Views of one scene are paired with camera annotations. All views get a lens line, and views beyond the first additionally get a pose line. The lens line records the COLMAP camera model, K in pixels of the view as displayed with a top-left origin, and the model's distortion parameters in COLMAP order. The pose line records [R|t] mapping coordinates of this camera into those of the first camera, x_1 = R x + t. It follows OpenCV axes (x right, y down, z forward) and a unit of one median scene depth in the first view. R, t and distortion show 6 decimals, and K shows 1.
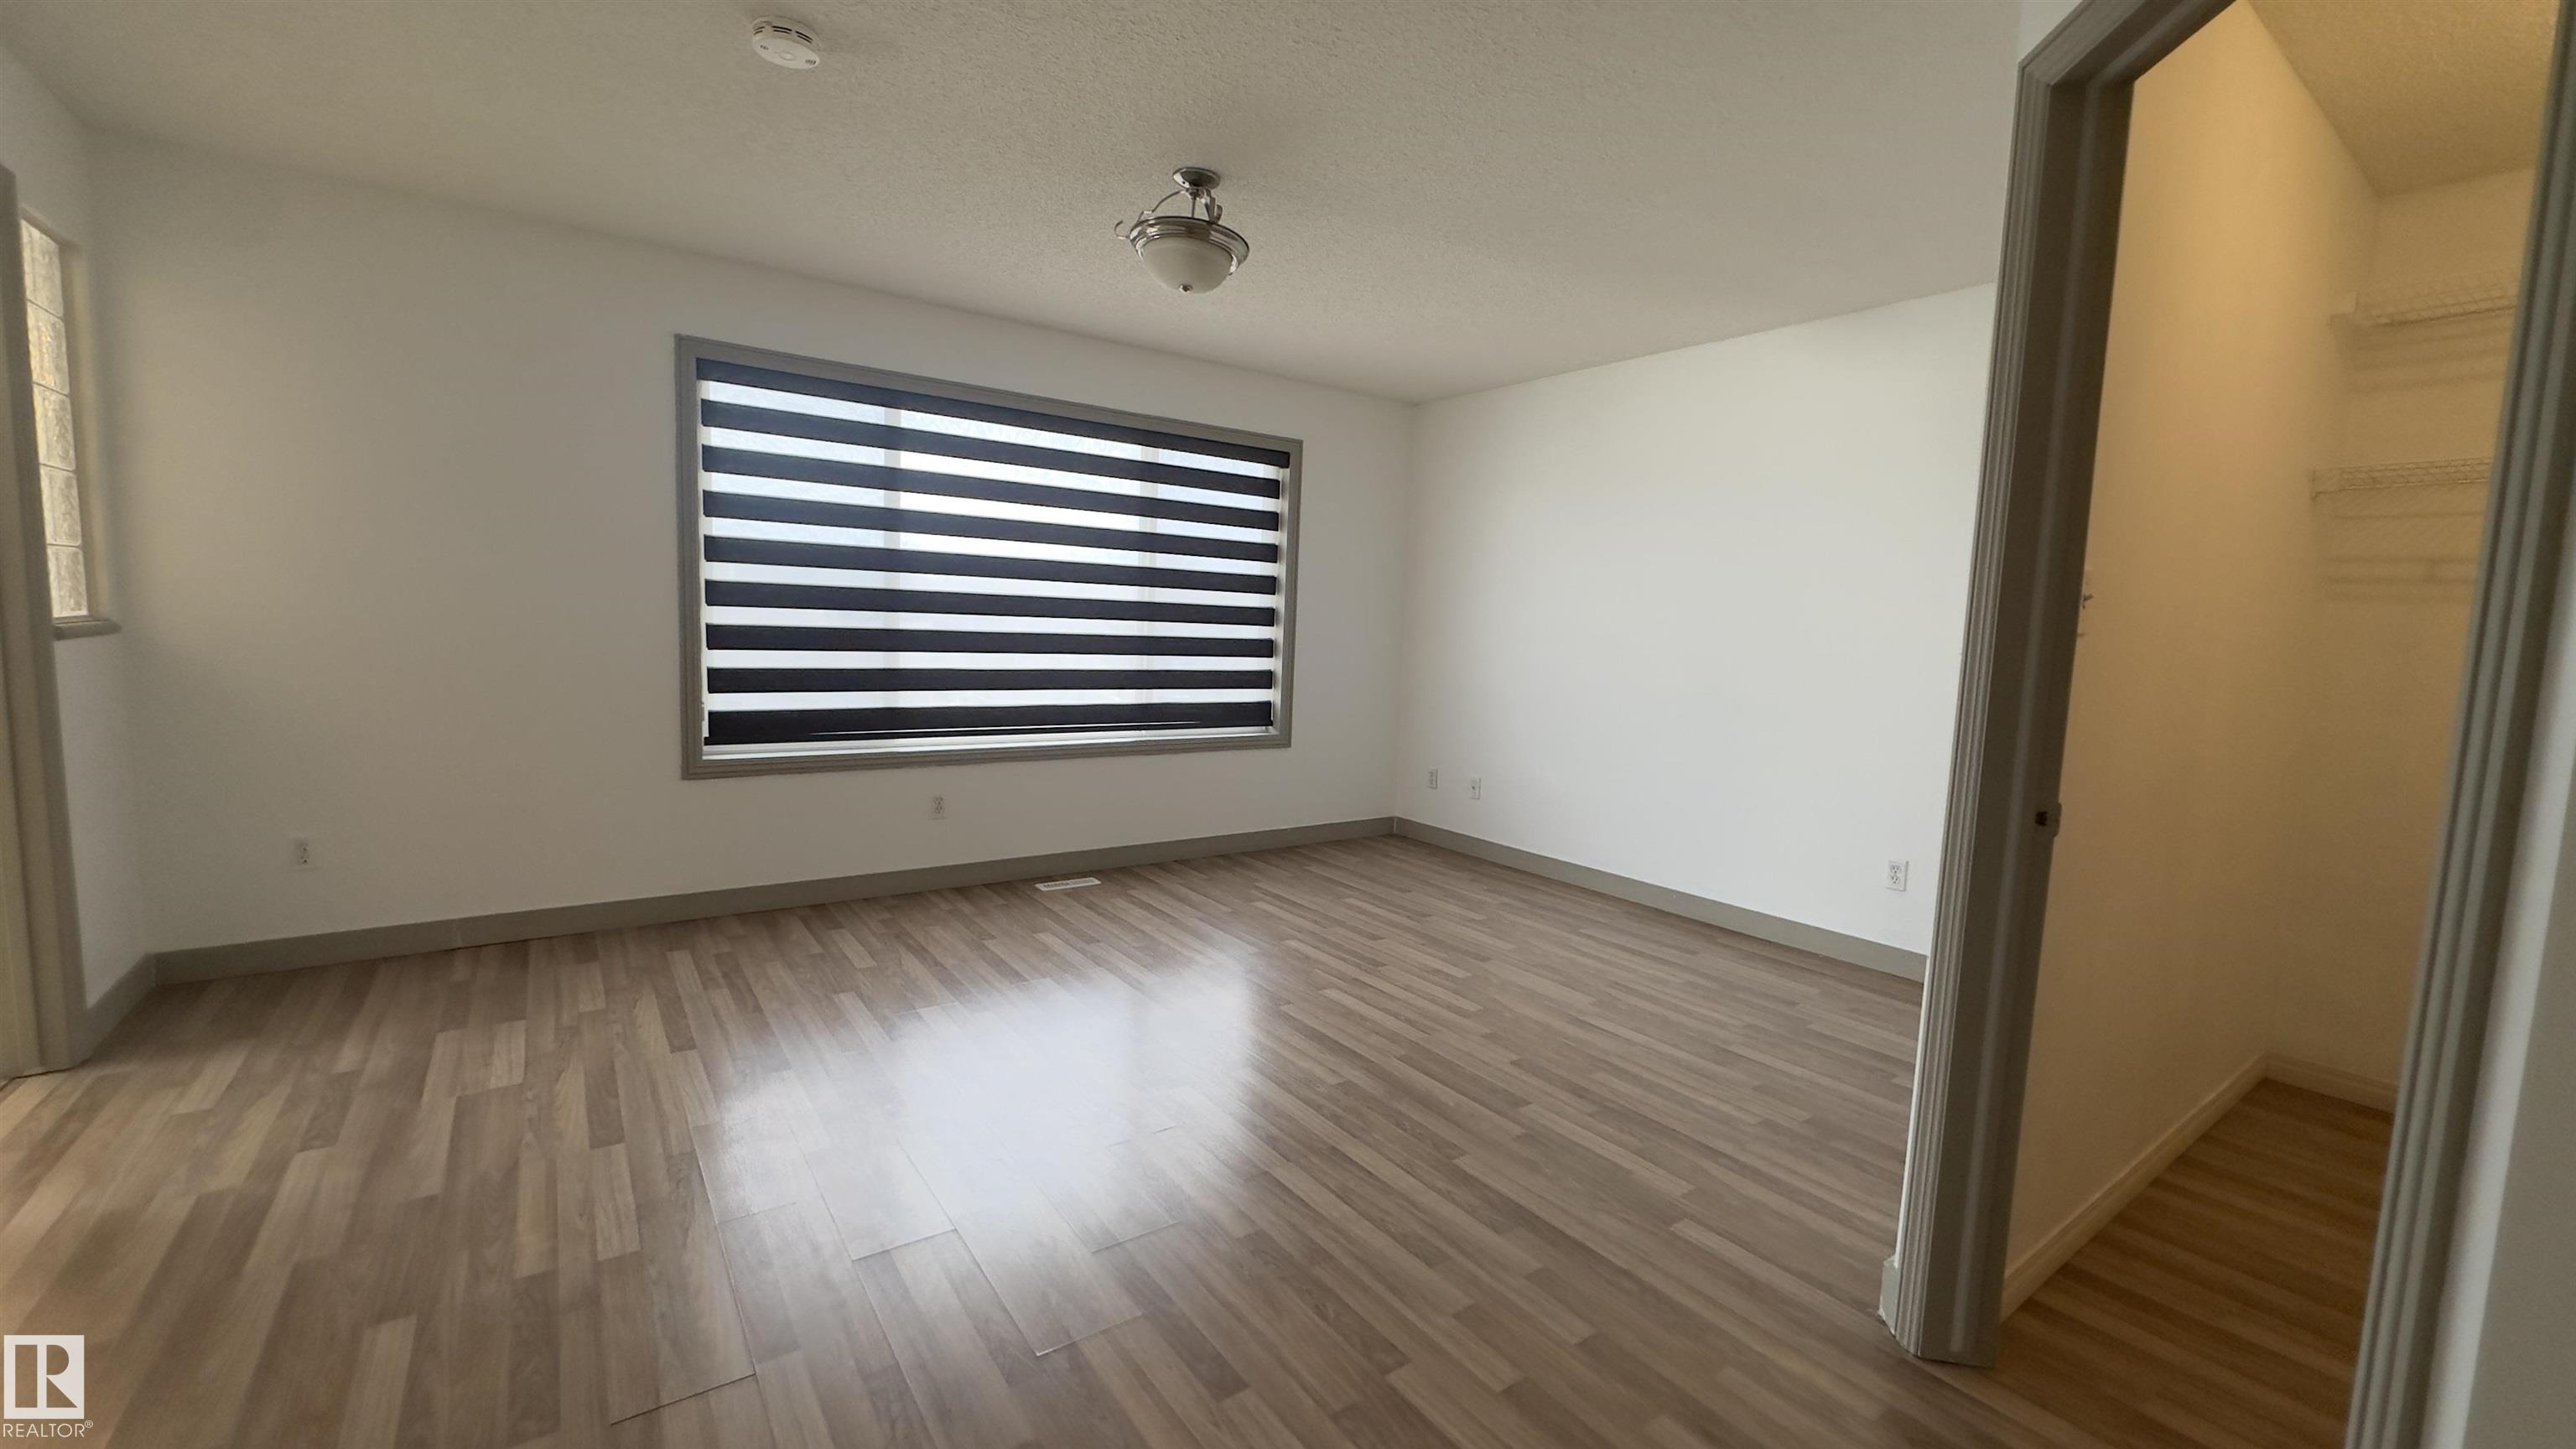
lens RADIAL K [[1026.1, 0, 1288.0], [0, 1026.1, 724.5], [0, 0, 1]] dist [-0.001852, 0.000018]
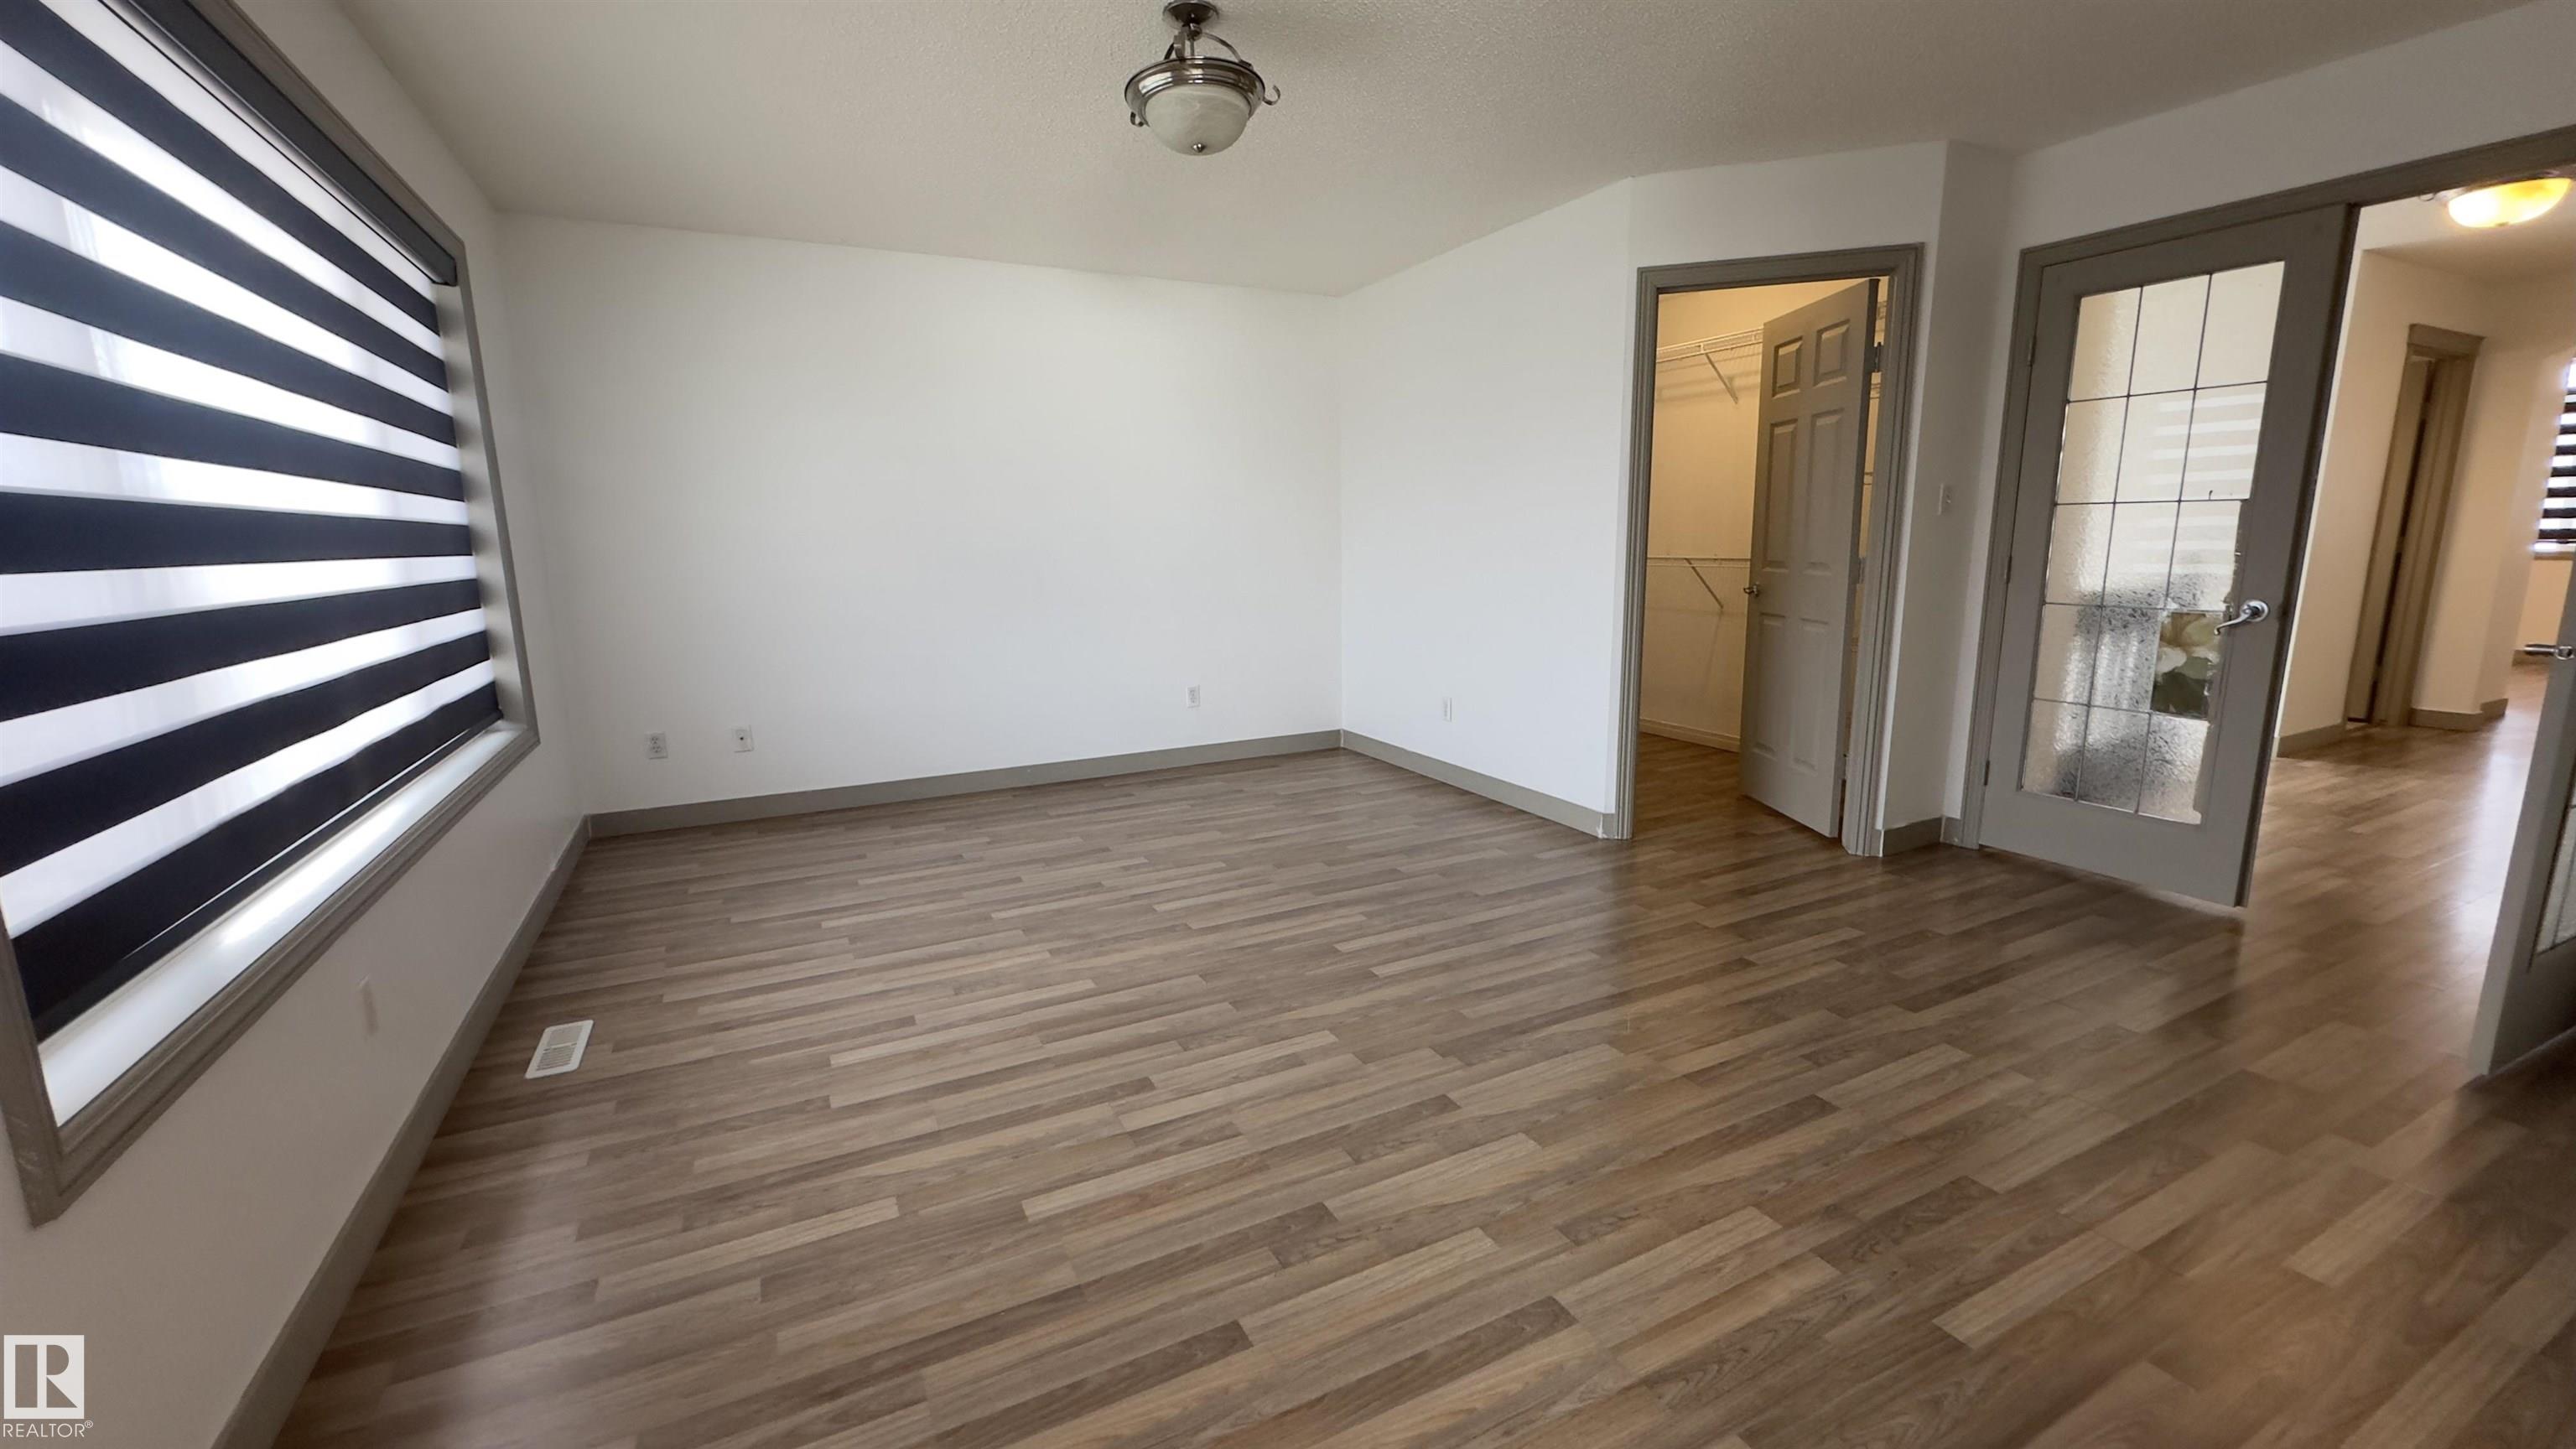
lens RADIAL K [[1026.1, 0, 1288.0], [0, 1026.1, 724.5], [0, 0, 1]] dist [-0.001852, 0.000018]
pose [[0.150051, -0.220712, 0.963728, -0.847025], [0.120558, 0.971574, 0.203738, -0.099542], [-0.981300, 0.085614, 0.172394, 0.676855]]
